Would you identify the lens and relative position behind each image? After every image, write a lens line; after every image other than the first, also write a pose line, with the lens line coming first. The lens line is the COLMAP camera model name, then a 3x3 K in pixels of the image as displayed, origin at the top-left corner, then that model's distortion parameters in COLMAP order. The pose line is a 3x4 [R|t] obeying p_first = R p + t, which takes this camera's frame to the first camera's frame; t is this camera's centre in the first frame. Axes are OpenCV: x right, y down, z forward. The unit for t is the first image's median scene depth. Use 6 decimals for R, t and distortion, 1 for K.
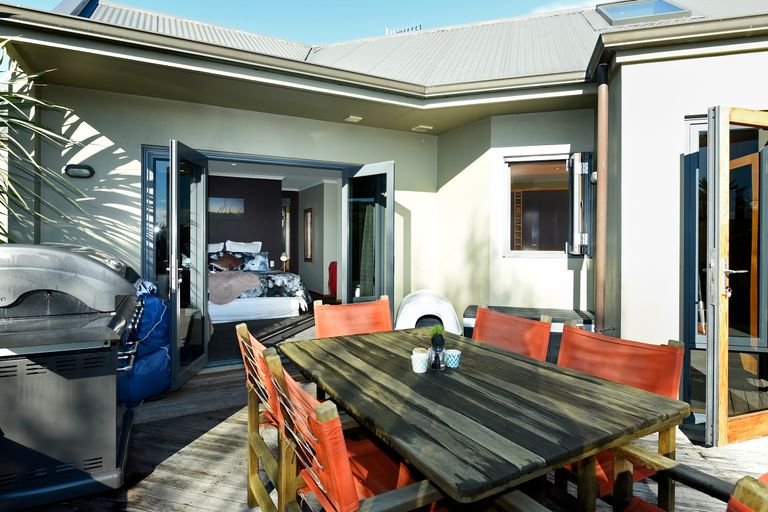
lens RADIAL K [[422.9, 0, 382.9], [0, 422.9, 237.9], [0, 0, 1]] dist [0.000175, -0.000049]
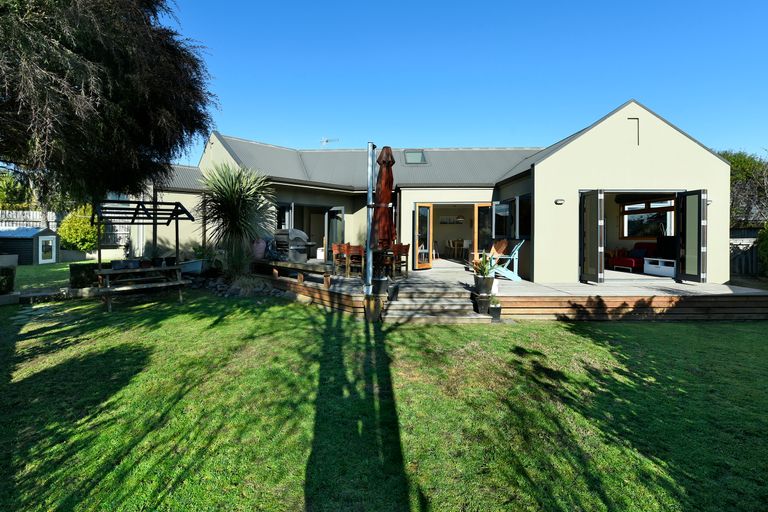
lens RADIAL K [[391.2, 0, 384.0], [0, 391.2, 256.0], [0, 0, 1]] dist [-0.000046, -0.000047]
pose [[0.952335, -0.020749, 0.304349, -0.714188], [0.010162, 0.999288, 0.036327, 0.117069], [-0.304886, -0.031503, 0.951868, -2.343543]]
